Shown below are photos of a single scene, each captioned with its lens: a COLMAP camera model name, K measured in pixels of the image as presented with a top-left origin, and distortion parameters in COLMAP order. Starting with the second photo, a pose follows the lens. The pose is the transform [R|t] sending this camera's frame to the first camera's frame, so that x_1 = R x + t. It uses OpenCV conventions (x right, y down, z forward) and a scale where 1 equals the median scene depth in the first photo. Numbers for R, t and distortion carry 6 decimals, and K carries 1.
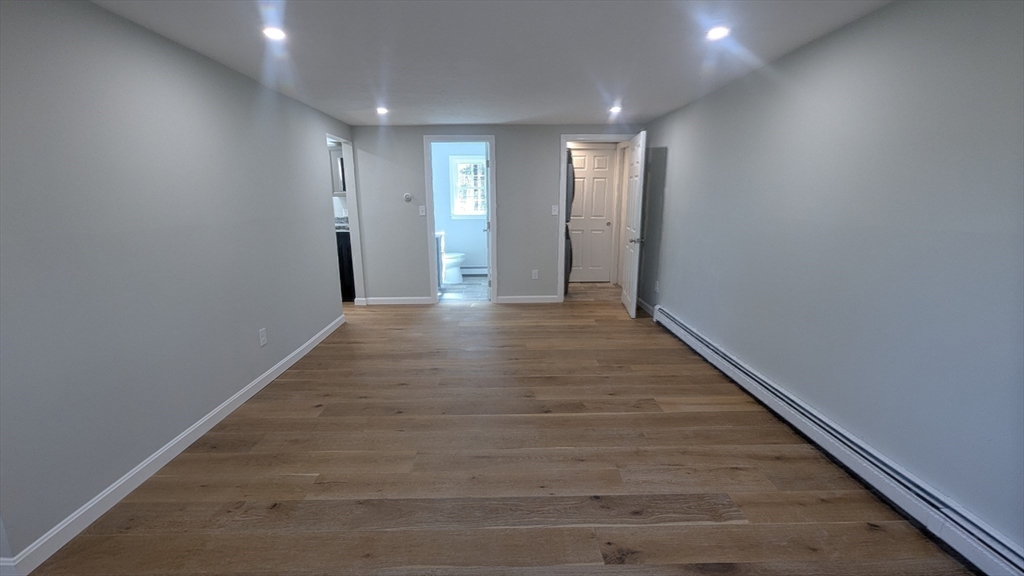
lens RADIAL K [[425.7, 0, 511.7], [0, 425.7, 288.4], [0, 0, 1]] dist [0.009644, -0.000354]
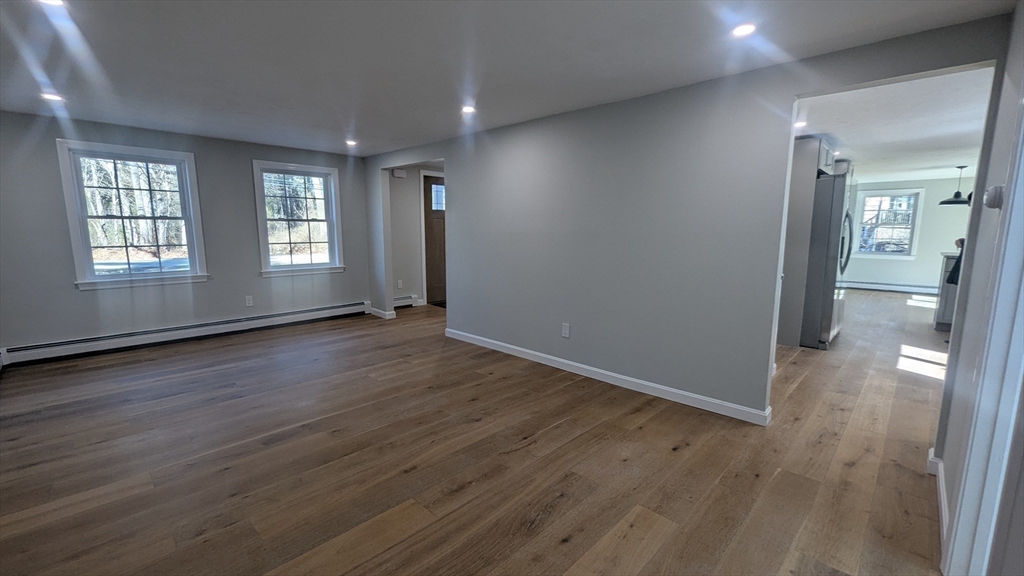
lens RADIAL K [[425.7, 0, 502.3], [0, 425.7, 288.3], [0, 0, 1]] dist [0.009644, -0.000354]
pose [[-0.717290, 0.100977, -0.689419, 0.373152], [-0.146130, 0.945638, 0.290542, -0.337825], [0.681279, 0.309148, -0.663541, 1.740770]]
